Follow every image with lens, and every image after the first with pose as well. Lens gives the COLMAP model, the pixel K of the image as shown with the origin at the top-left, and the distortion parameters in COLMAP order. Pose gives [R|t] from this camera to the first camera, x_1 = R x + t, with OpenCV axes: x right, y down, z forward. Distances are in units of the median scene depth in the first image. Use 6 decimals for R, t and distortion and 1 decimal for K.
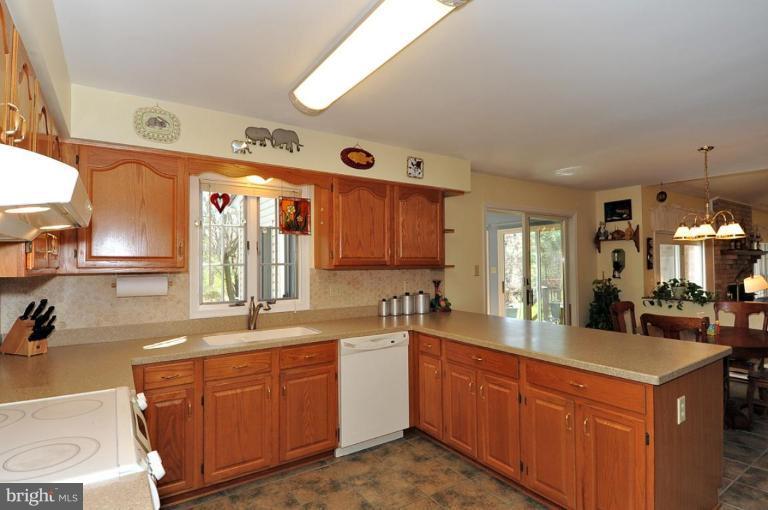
lens RADIAL K [[395.3, 0, 384.7], [0, 395.3, 258.2], [0, 0, 1]] dist [0.022999, -0.000721]
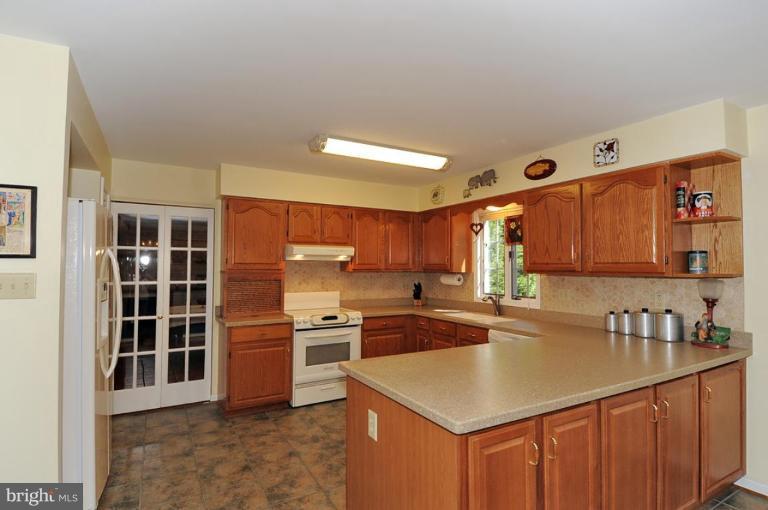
lens RADIAL K [[395.3, 0, 384.7], [0, 395.3, 258.2], [0, 0, 1]] dist [0.022999, -0.000721]
pose [[-0.065190, -0.021808, -0.997635, 0.924519], [0.000717, 0.999760, -0.021901, 0.007430], [0.997873, -0.002143, -0.065159, 0.595150]]
